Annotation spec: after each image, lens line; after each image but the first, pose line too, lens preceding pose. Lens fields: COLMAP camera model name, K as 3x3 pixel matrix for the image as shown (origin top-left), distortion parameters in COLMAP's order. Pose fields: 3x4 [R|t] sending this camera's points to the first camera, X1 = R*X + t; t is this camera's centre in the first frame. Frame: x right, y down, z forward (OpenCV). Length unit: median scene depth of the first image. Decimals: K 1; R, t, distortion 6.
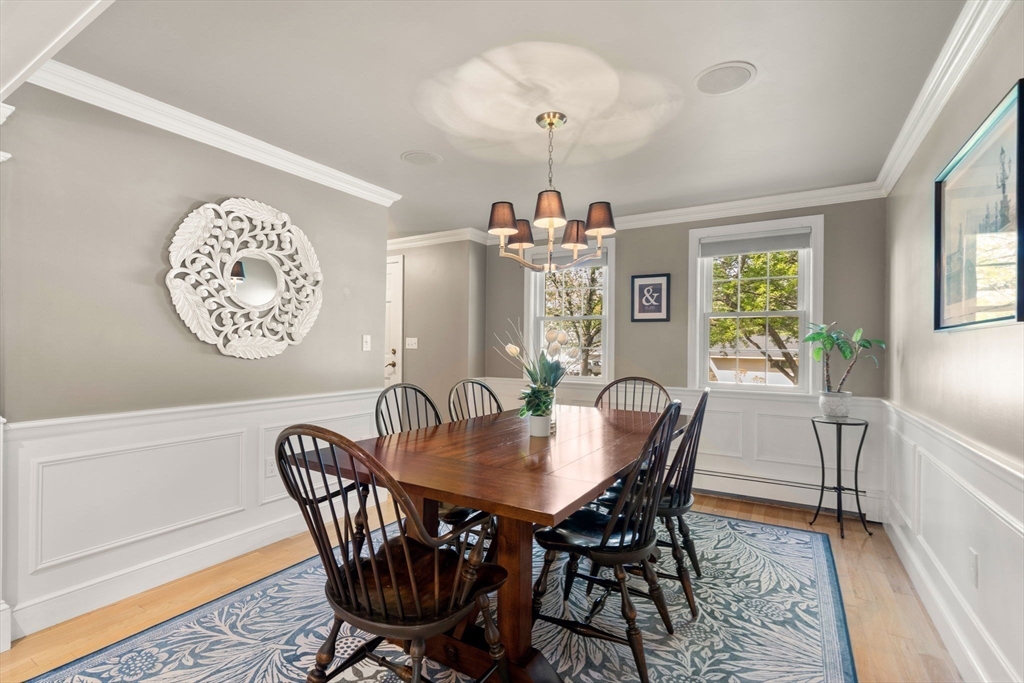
lens RADIAL K [[466.9, 0, 512.0], [0, 466.9, 341.5], [0, 0, 1]] dist [0.000037, -0.000010]
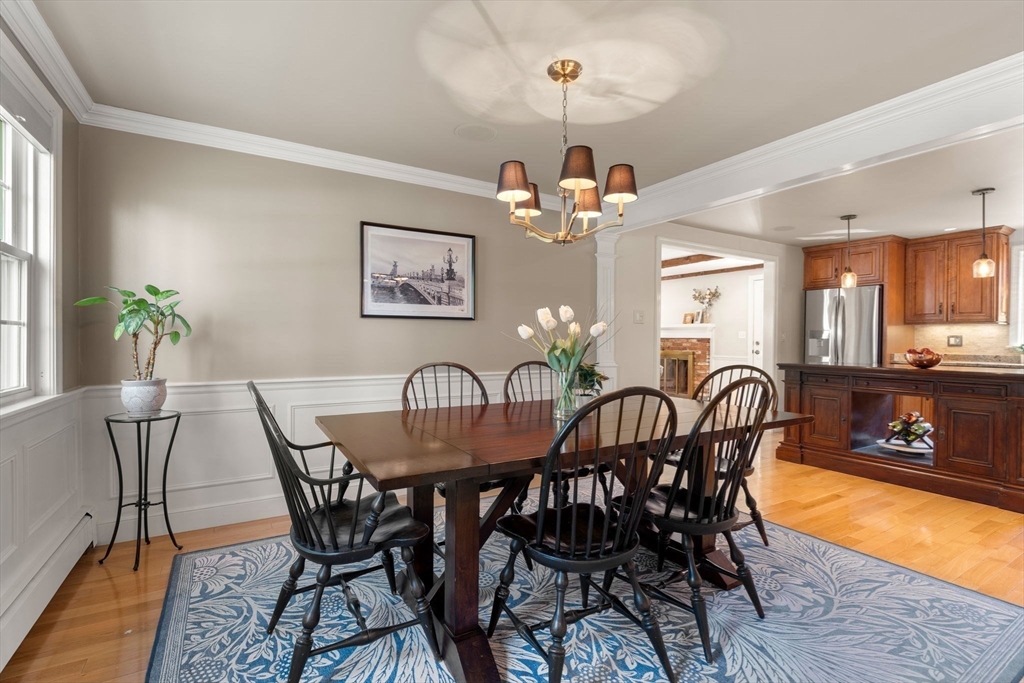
lens RADIAL K [[466.9, 0, 512.0], [0, 466.9, 341.5], [0, 0, 1]] dist [0.000037, -0.000010]
pose [[-0.880292, -0.021360, 0.473952, -0.237168], [-0.022165, 0.999747, 0.003889, 0.035883], [-0.473915, -0.007082, -0.880542, 1.670923]]
